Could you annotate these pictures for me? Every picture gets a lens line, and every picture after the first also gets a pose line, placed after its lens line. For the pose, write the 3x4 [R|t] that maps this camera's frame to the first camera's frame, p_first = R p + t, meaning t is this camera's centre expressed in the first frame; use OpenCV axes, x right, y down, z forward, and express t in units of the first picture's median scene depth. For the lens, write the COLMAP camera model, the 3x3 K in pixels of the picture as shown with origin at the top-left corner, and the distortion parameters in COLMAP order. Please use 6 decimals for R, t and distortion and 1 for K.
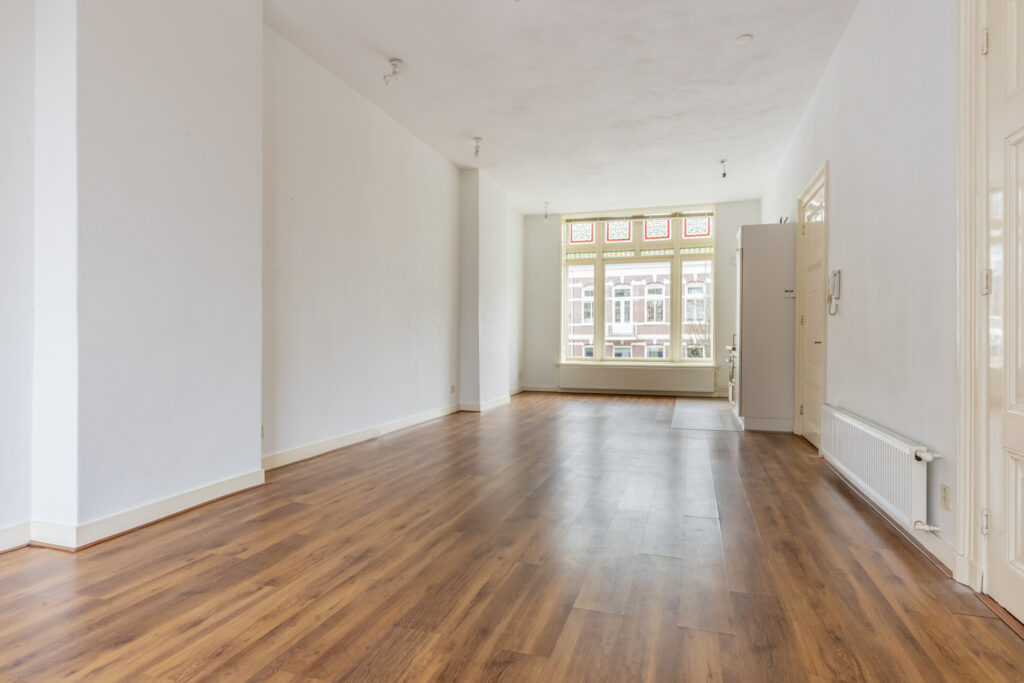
lens RADIAL K [[574.9, 0, 510.4], [0, 574.9, 340.3], [0, 0, 1]] dist [-0.000307, 0.000155]
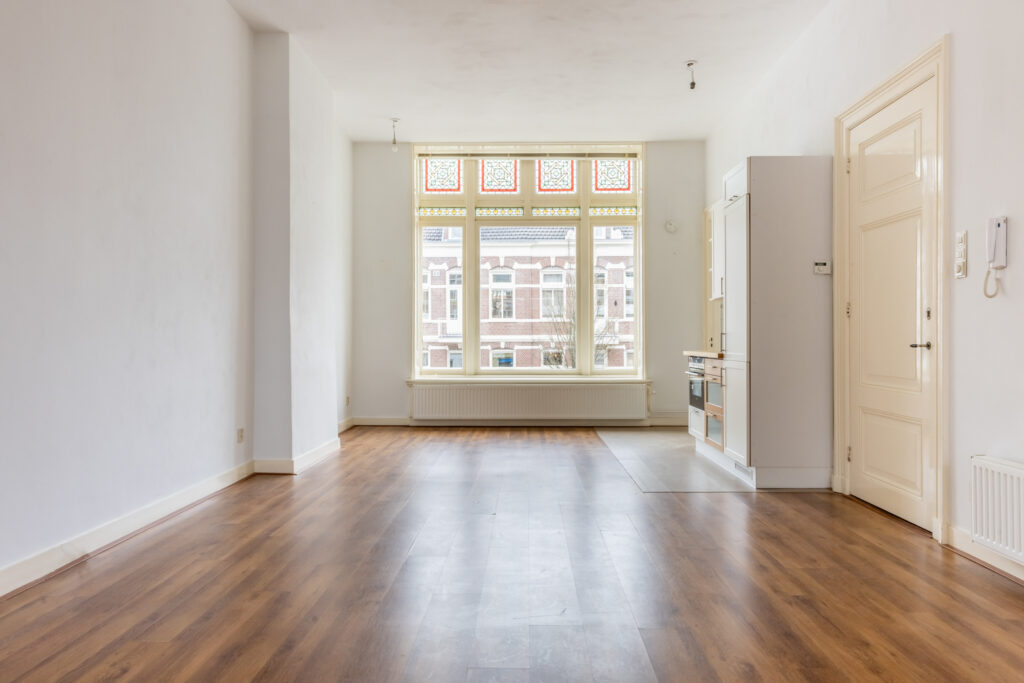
lens RADIAL K [[721.5, 0, 515.8], [0, 721.5, 342.8], [0, 0, 1]] dist [0.004760, 0.000607]
pose [[0.953877, -0.003078, 0.300183, -0.043617], [0.003092, 0.999995, 0.000428, -0.000376], [-0.300183, 0.000520, 0.953881, 0.214181]]
